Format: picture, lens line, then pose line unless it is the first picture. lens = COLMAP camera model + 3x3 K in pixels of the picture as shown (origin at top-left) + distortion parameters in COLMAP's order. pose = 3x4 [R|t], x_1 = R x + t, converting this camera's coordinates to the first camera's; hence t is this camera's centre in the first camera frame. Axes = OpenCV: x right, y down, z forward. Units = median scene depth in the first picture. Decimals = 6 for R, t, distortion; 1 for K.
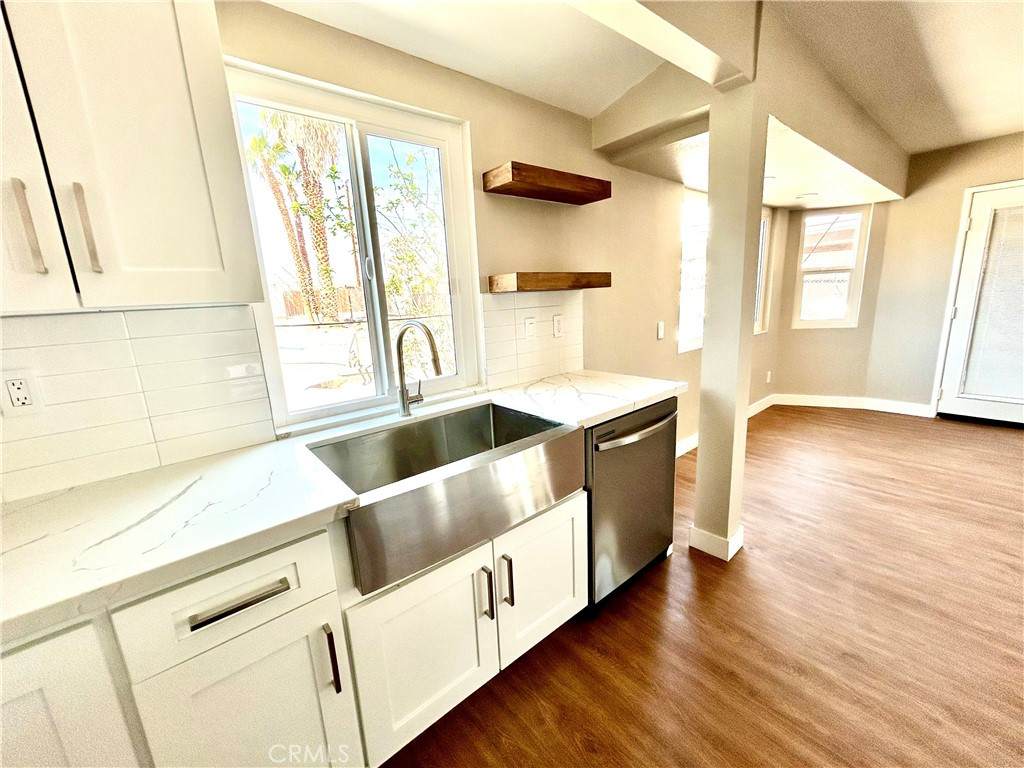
lens RADIAL K [[411.4, 0, 516.6], [0, 411.4, 377.0], [0, 0, 1]] dist [-0.002025, 0.001389]
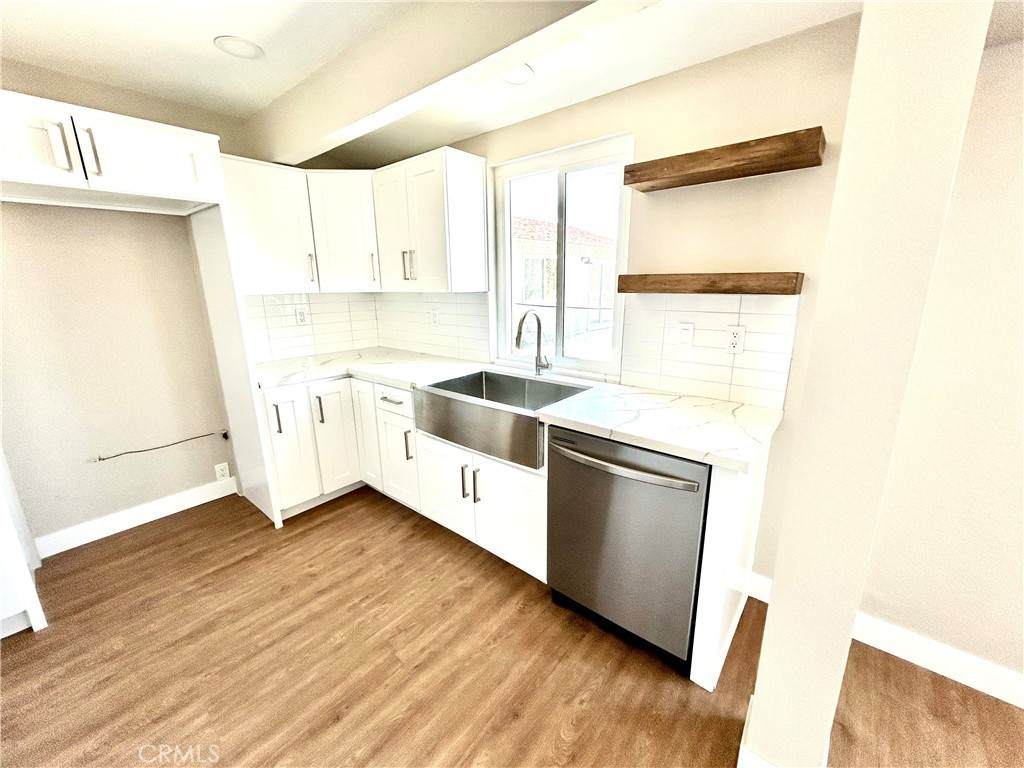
lens RADIAL K [[411.4, 0, 509.5], [0, 411.4, 381.5], [0, 0, 1]] dist [-0.002025, 0.001389]
pose [[0.168772, 0.275590, -0.946344, 1.025643], [-0.196705, 0.950220, 0.241638, -0.201475], [0.965828, 0.145369, 0.214581, 0.569208]]
